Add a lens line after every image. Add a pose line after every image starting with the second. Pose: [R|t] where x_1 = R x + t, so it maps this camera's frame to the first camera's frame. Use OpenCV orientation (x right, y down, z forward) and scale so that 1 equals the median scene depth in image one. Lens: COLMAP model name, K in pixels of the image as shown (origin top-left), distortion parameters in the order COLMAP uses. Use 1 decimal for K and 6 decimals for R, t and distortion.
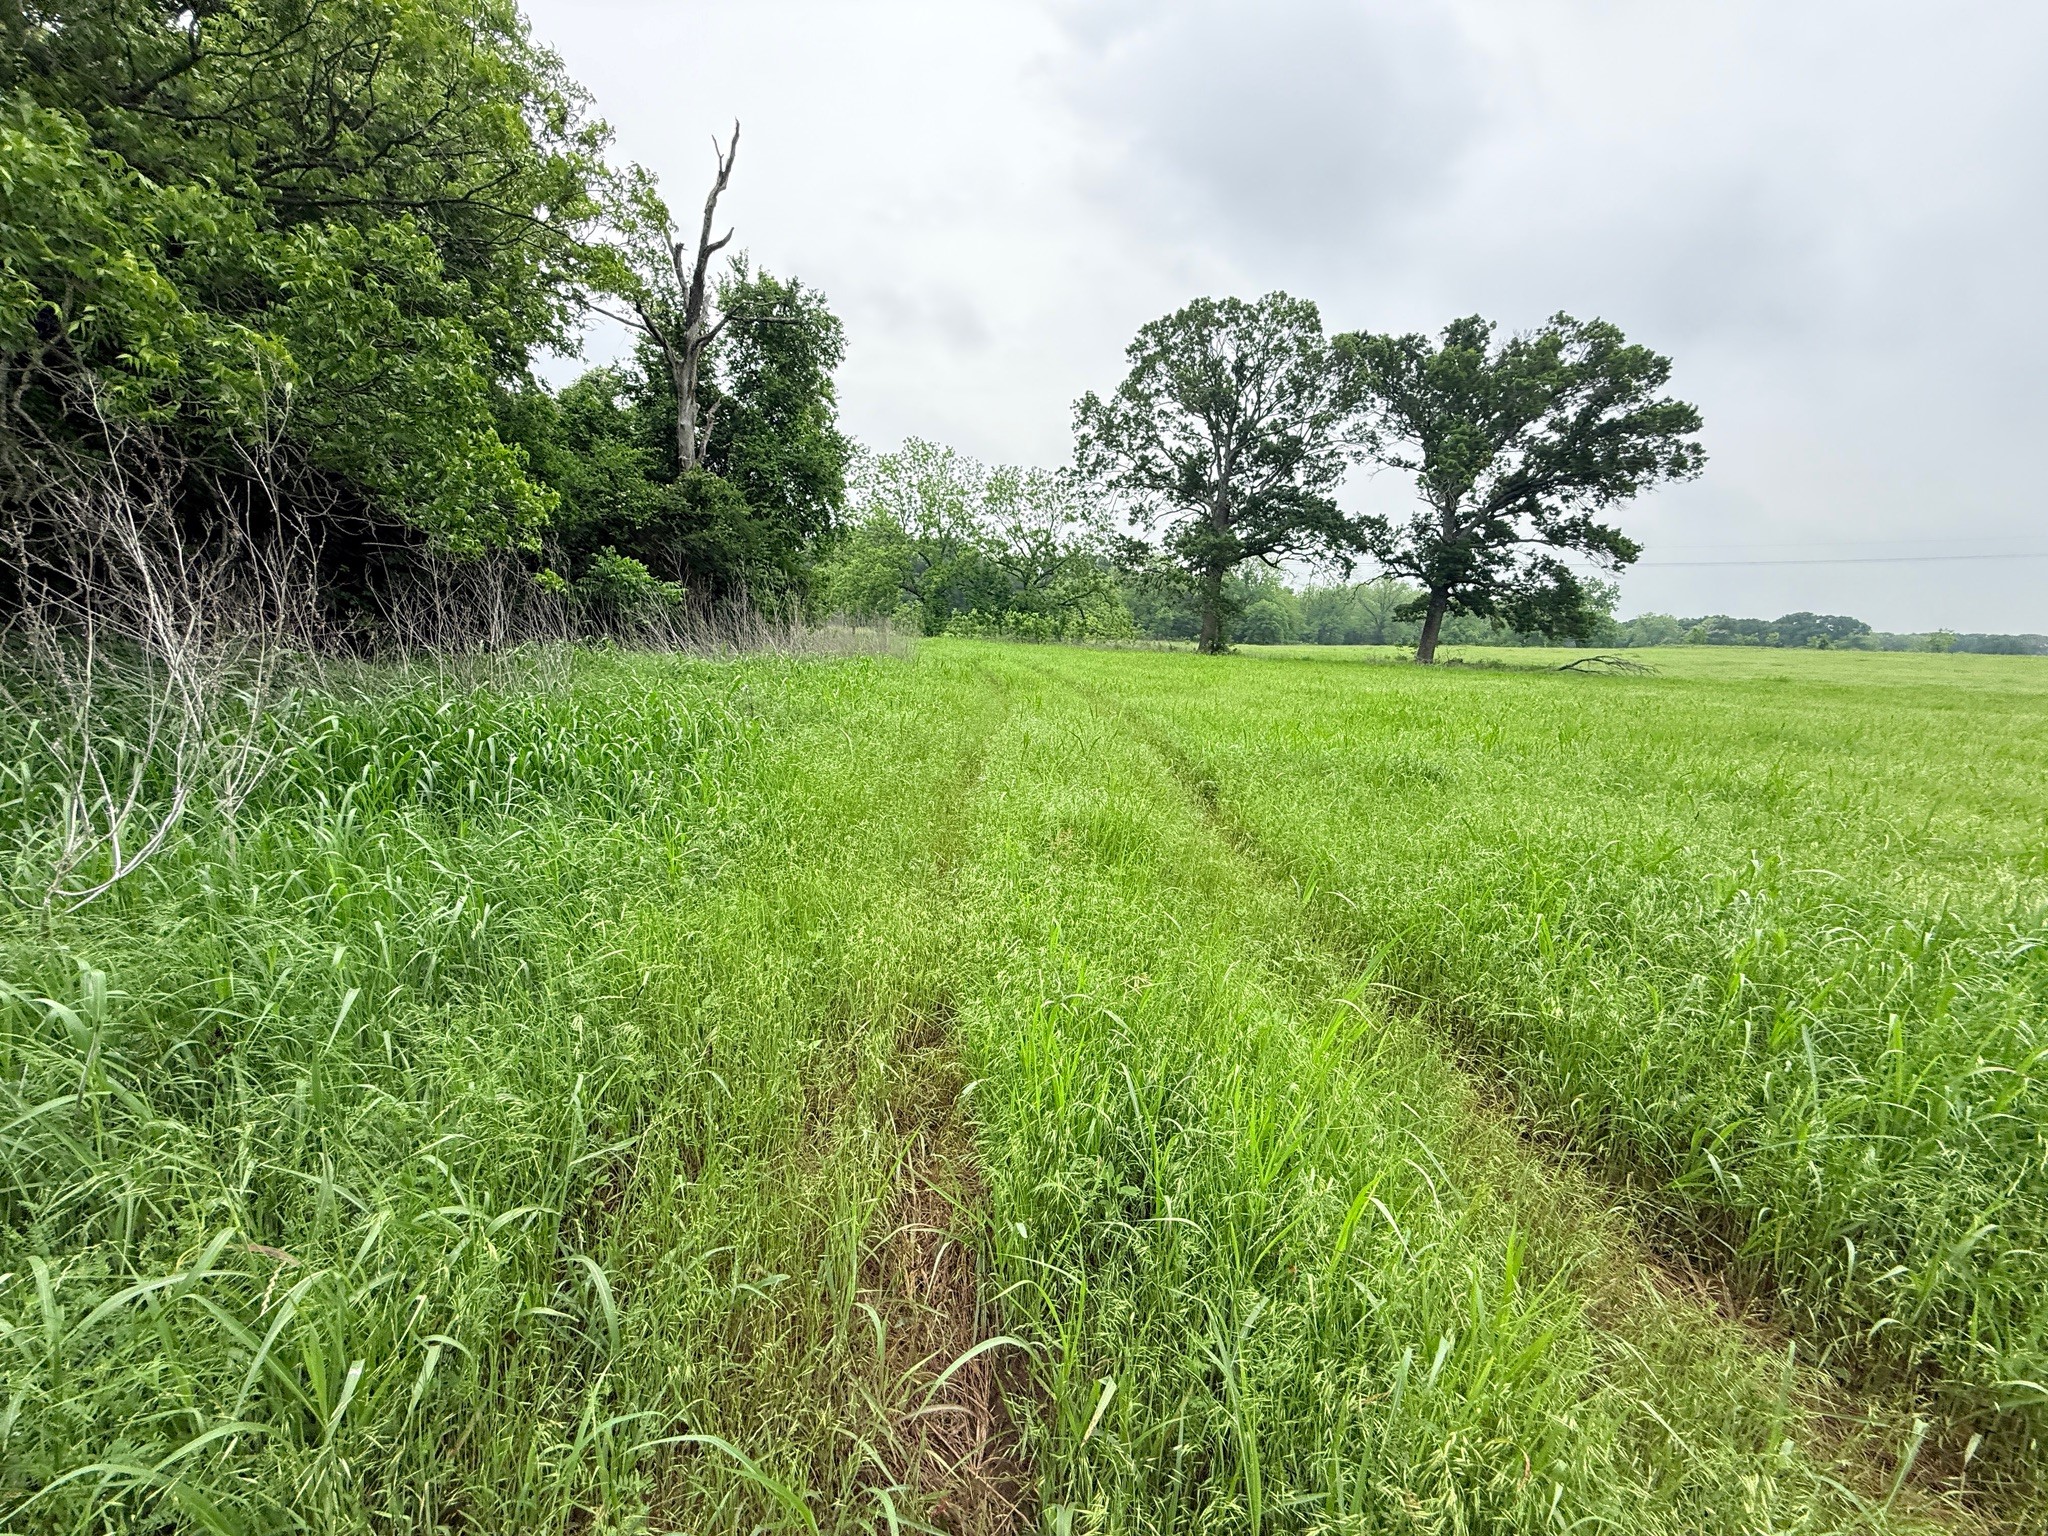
lens RADIAL K [[820.7, 0, 1016.1], [0, 820.7, 766.6], [0, 0, 1]] dist [0.001481, -0.000292]
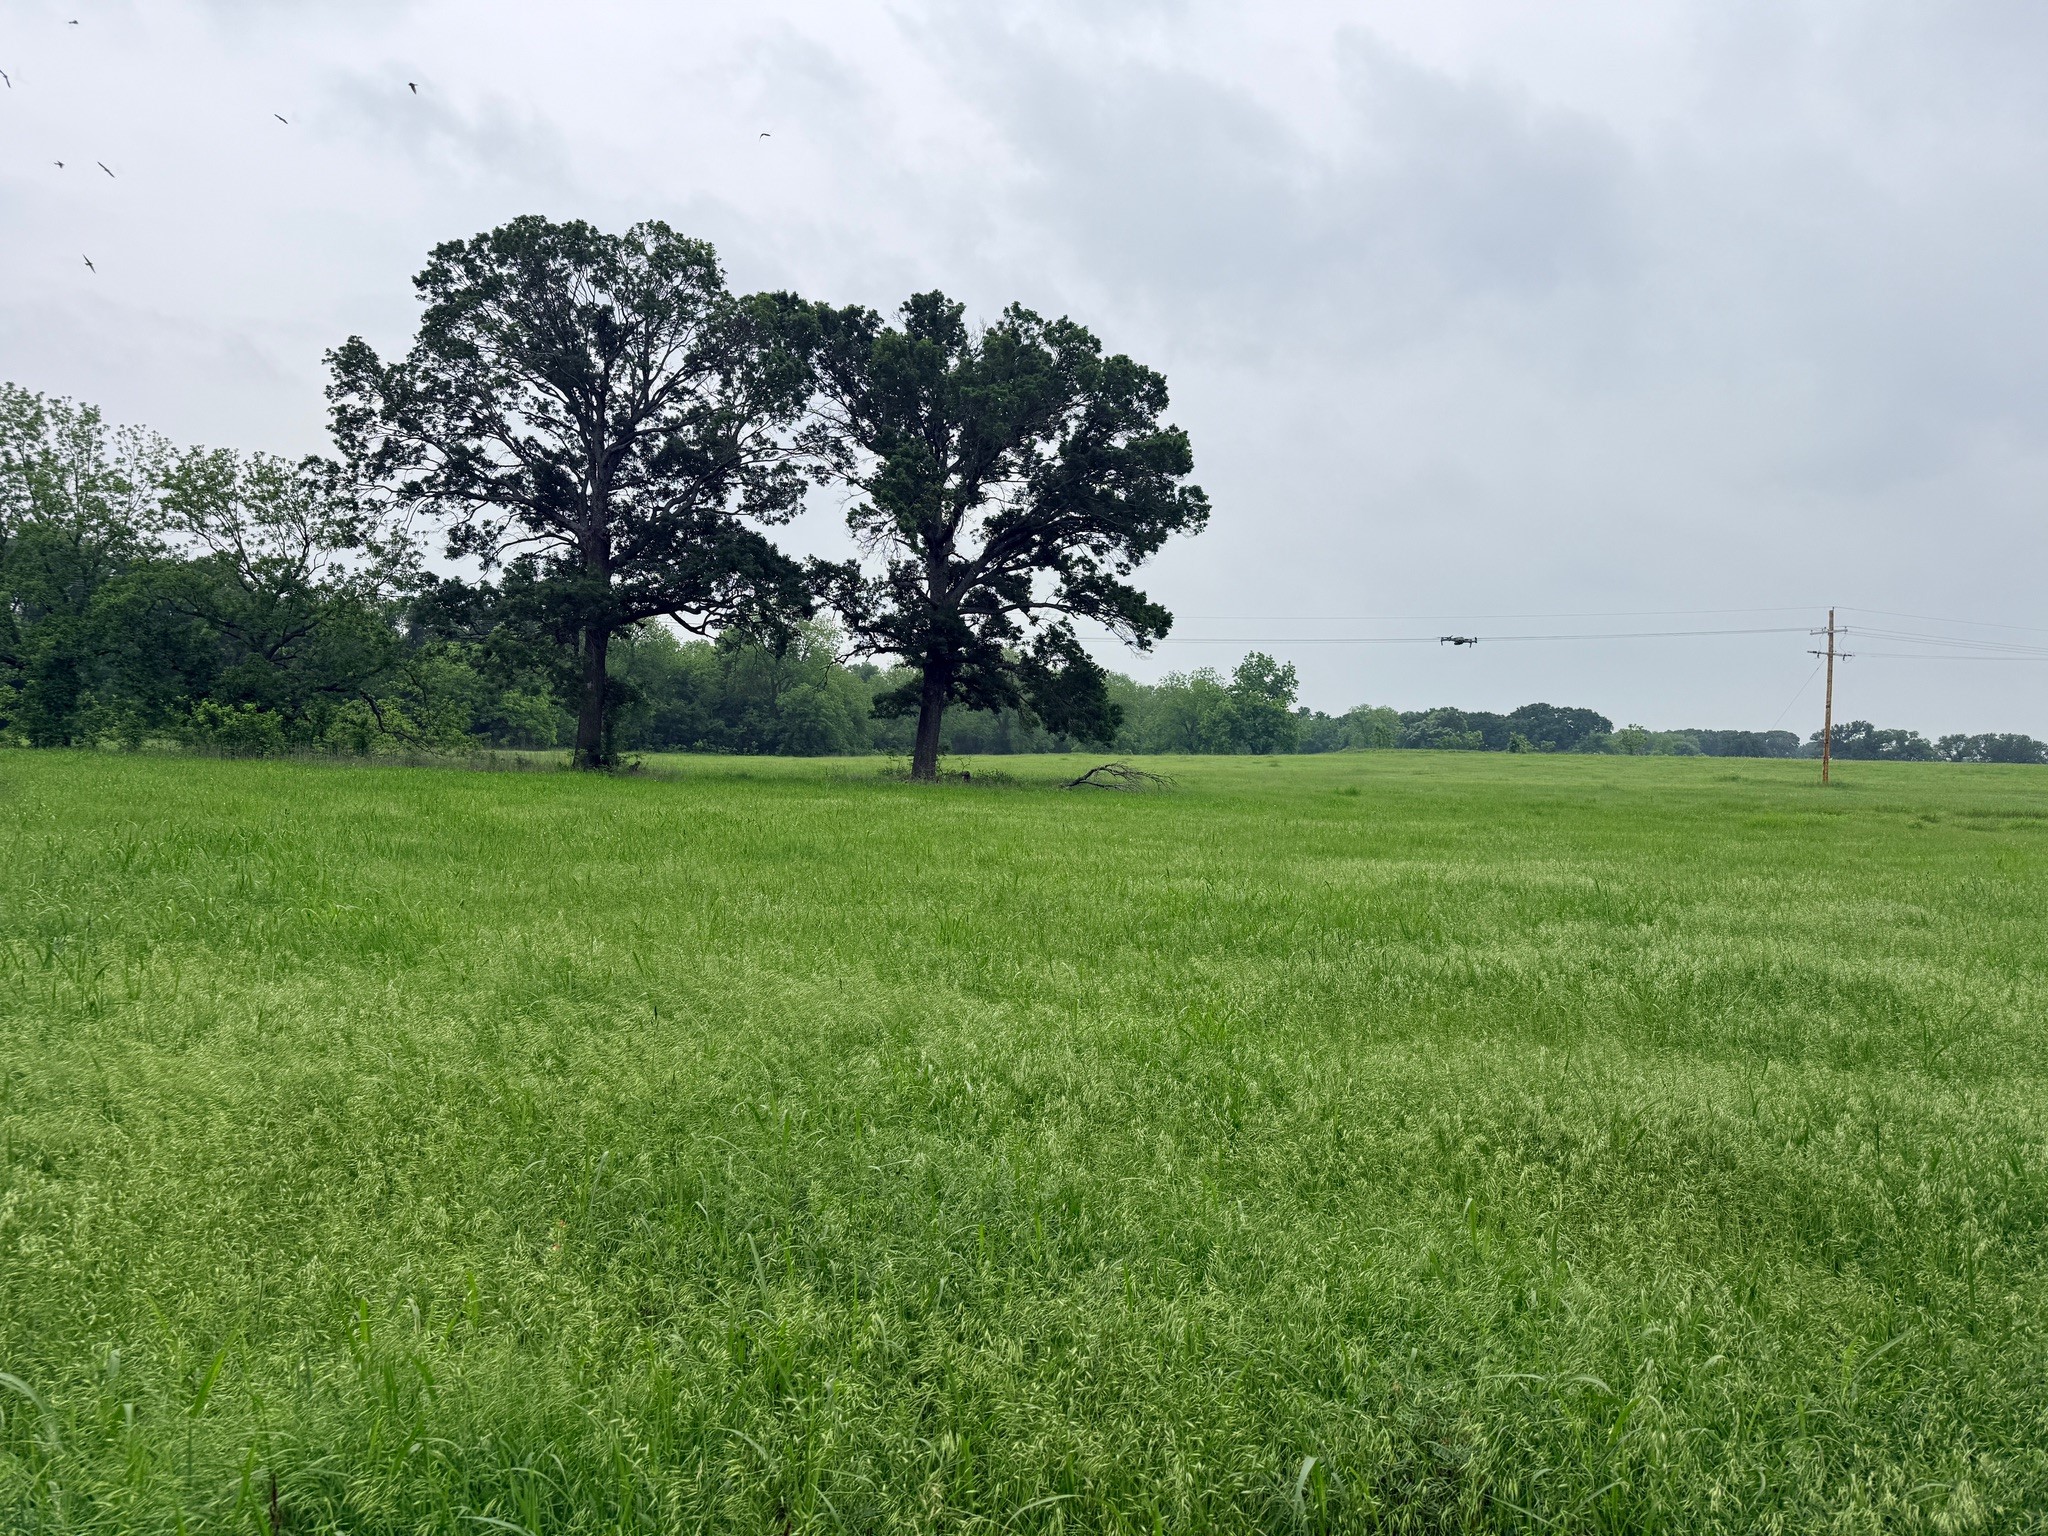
lens RADIAL K [[1430.1, 0, 1031.4], [0, 1430.1, 777.0], [0, 0, 1]] dist [0.063836, -0.067956]
pose [[0.921382, -0.019432, 0.388173, 0.126038], [0.071219, 0.990280, -0.119475, 0.017575], [-0.382078, 0.137727, 0.913809, -0.097792]]
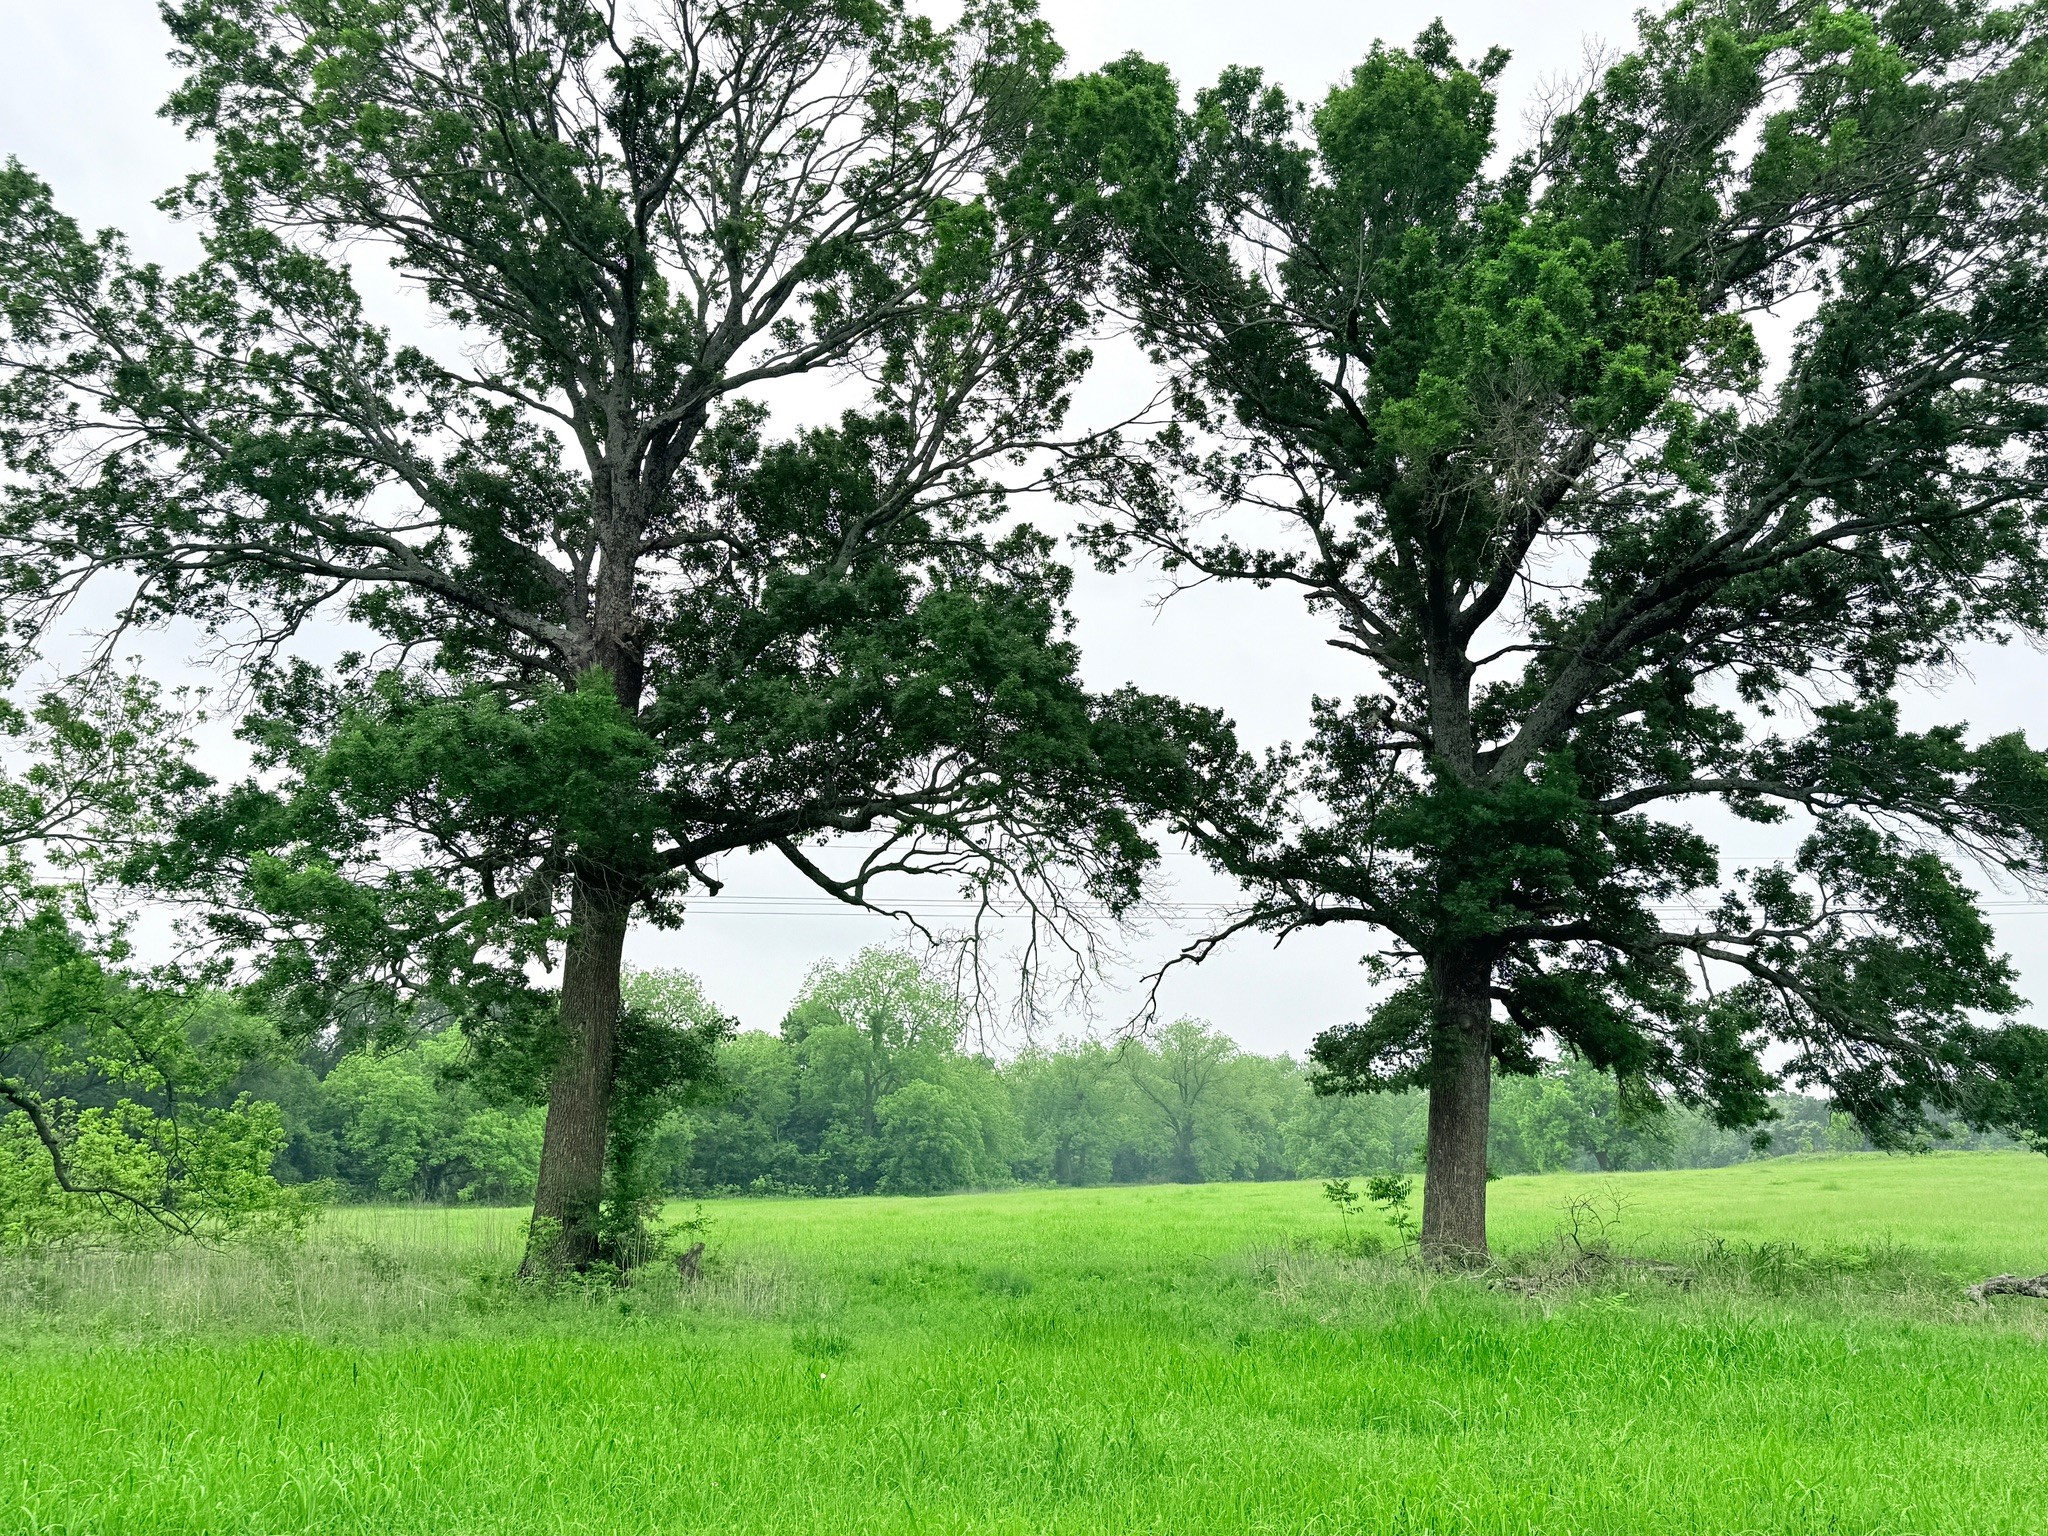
lens RADIAL K [[1759.0, 0, 1022.9], [0, 1759.0, 761.3], [0, 0, 1]] dist [0.103822, -0.154663]
pose [[0.945234, 0.027495, 0.325233, 0.196870], [0.098347, 0.926143, -0.364125, -0.083610], [-0.311223, 0.376169, 0.872718, 0.517607]]
